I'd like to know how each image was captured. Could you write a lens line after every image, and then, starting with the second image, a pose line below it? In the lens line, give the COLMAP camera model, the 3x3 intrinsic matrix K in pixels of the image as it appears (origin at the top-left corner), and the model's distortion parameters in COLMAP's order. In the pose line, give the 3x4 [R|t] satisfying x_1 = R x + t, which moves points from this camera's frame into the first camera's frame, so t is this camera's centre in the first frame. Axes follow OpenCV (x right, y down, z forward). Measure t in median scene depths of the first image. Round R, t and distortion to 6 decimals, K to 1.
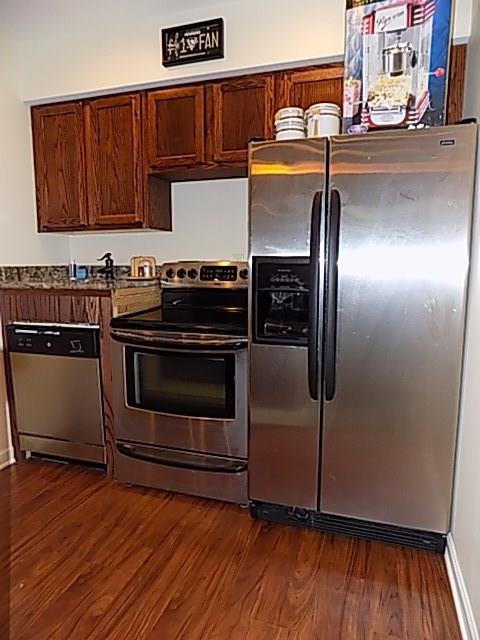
lens RADIAL K [[421.9, 0, 240.0], [0, 421.9, 320.0], [0, 0, 1]] dist [0.007804, 0.026103]
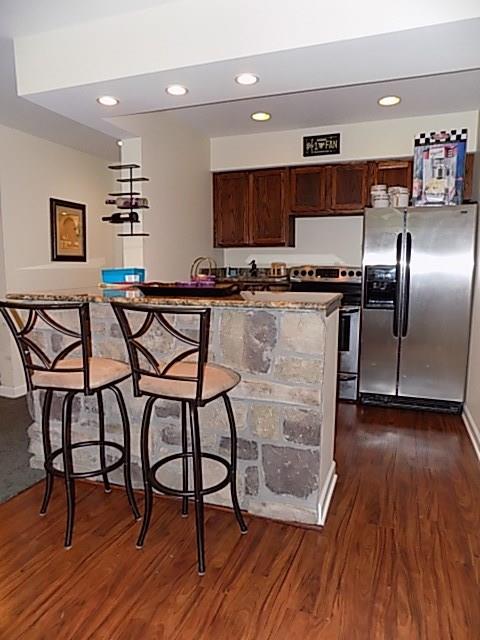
lens RADIAL K [[451.2, 0, 240.0], [0, 451.2, 320.0], [0, 0, 1]] dist [0.046705, 0.006850]
pose [[0.999615, 0.004805, -0.027337, -0.442002], [-0.004928, 0.999978, -0.004411, 0.109465], [0.027315, 0.004544, 0.999617, -1.026351]]
